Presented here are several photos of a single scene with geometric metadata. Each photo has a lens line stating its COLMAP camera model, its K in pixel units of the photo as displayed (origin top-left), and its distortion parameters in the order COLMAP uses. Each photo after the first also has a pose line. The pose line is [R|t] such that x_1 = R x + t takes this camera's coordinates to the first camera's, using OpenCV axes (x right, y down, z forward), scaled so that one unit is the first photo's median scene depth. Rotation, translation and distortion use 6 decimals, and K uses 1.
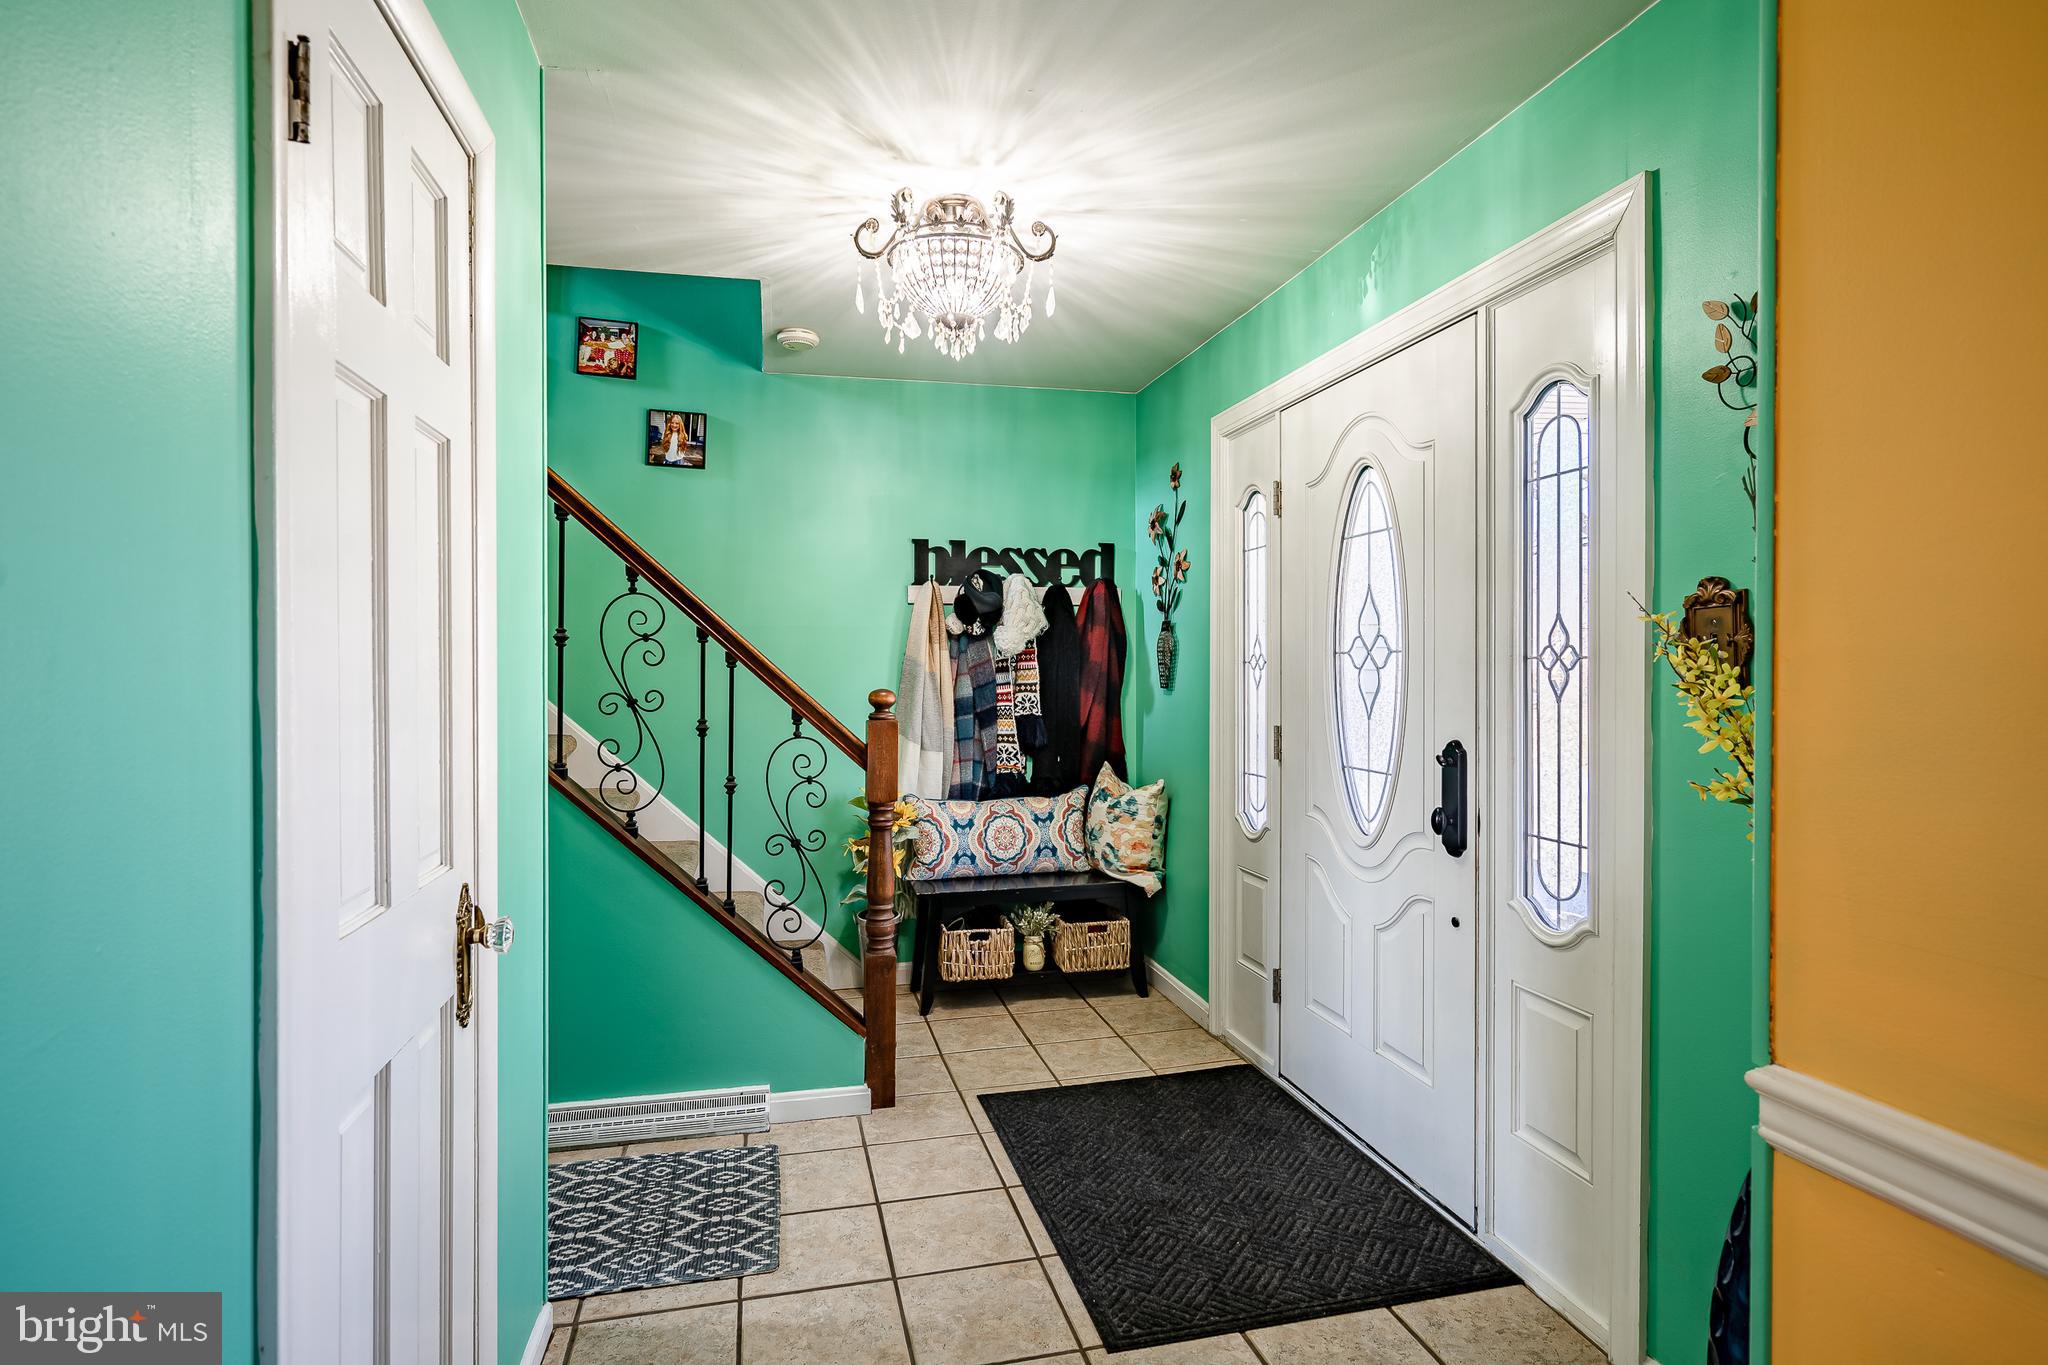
lens RADIAL K [[1073.5, 0, 1012.9], [0, 1073.5, 674.6], [0, 0, 1]] dist [0.011804, -0.004229]
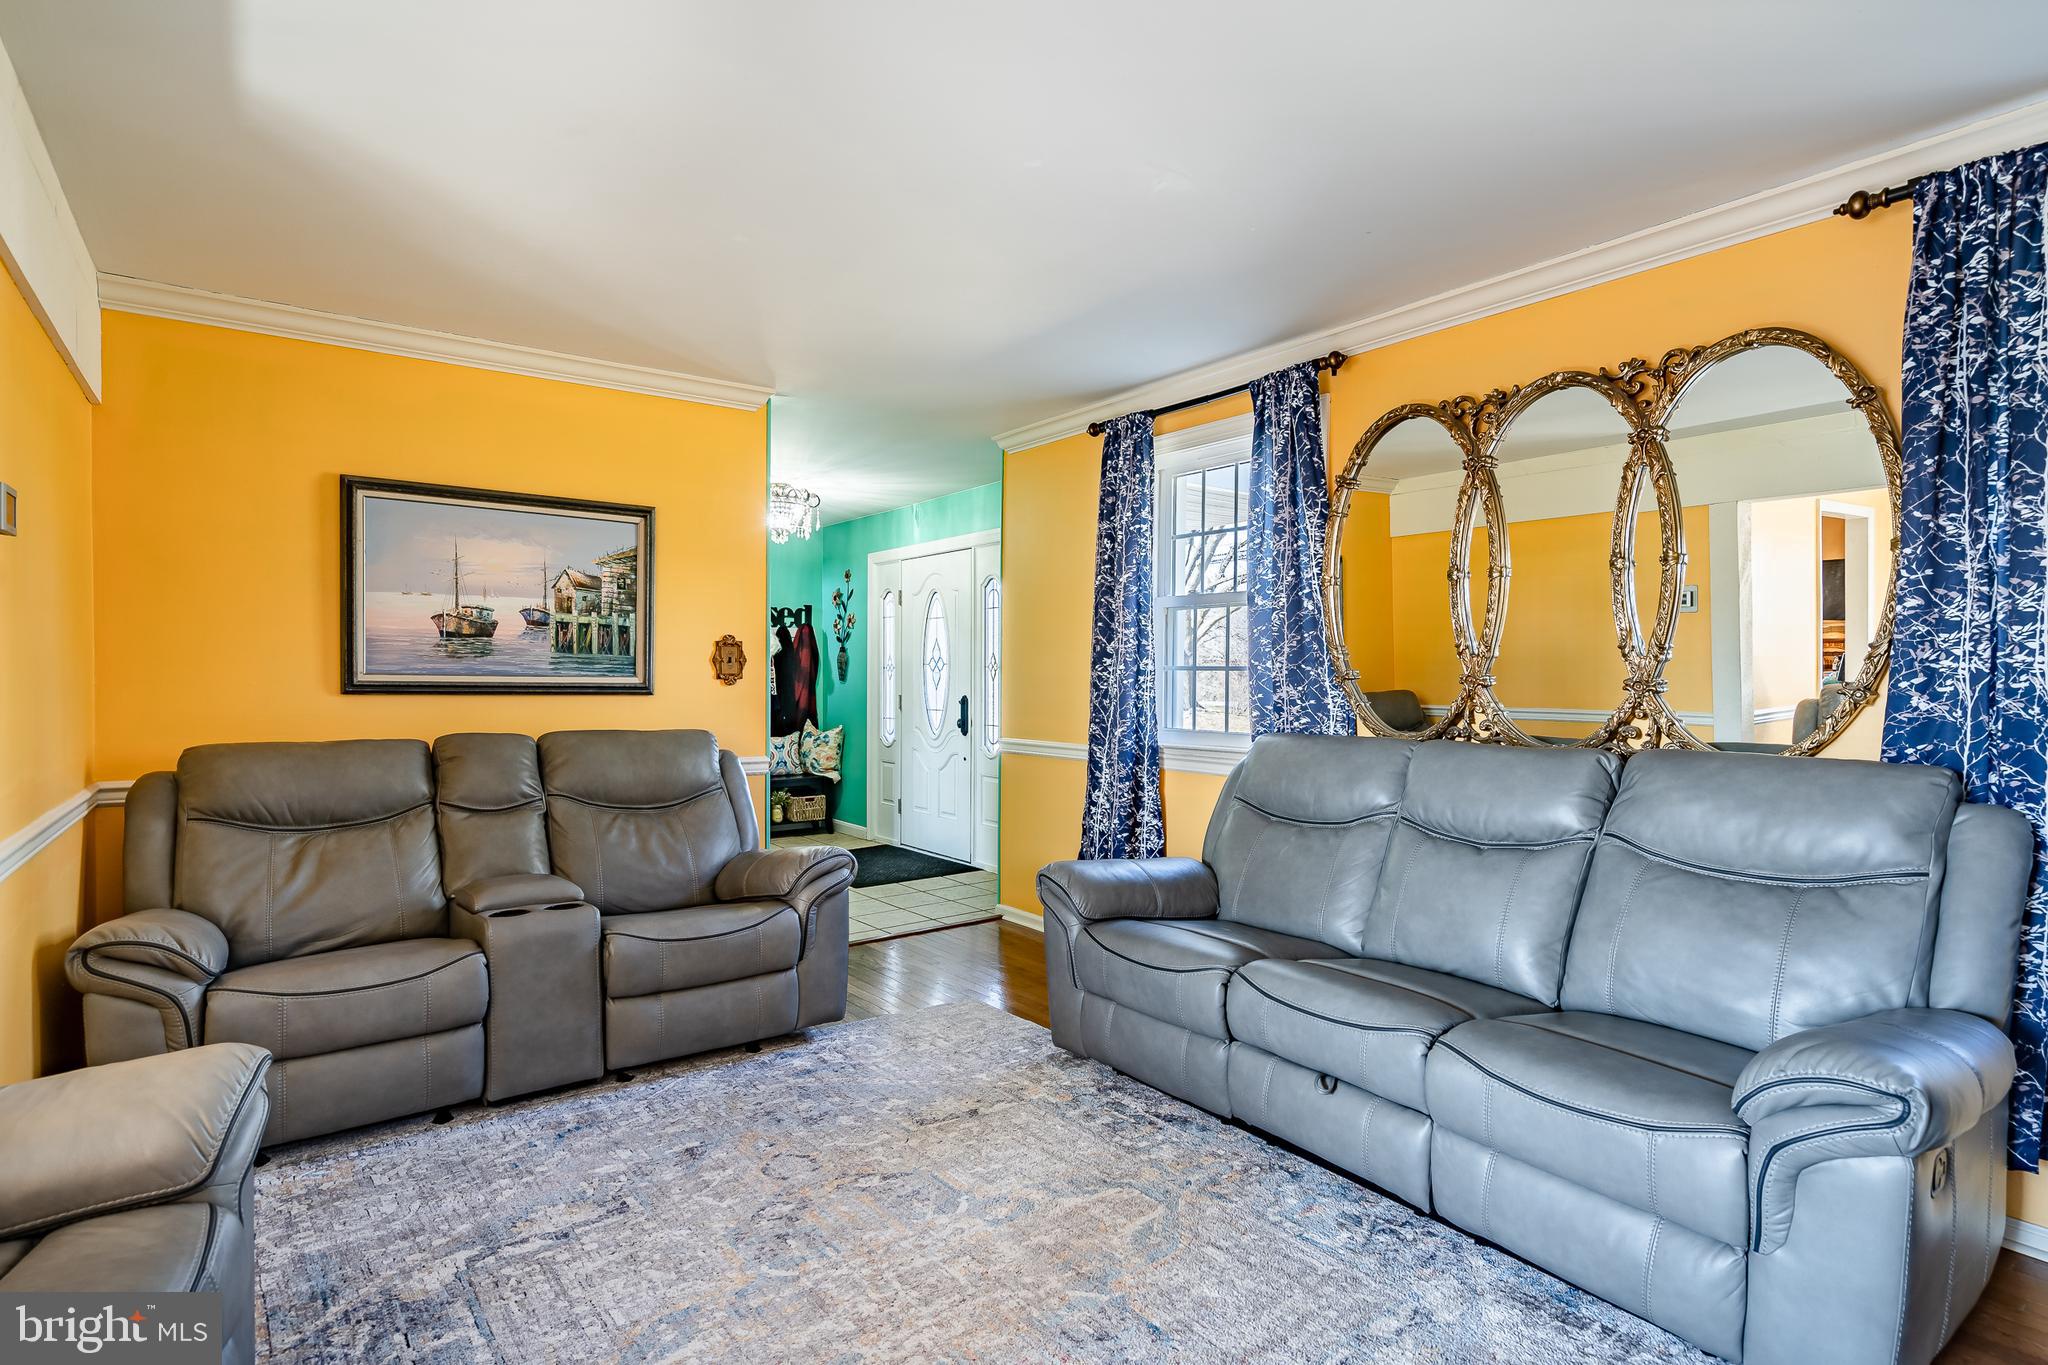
lens RADIAL K [[1073.5, 0, 1009.5], [0, 1073.5, 685.5], [0, 0, 1]] dist [0.011804, -0.004229]
pose [[0.929355, -0.000931, 0.369185, -0.313584], [-0.000875, 0.999988, 0.004725, 0.012660], [-0.369185, -0.004715, 0.929344, -1.000527]]
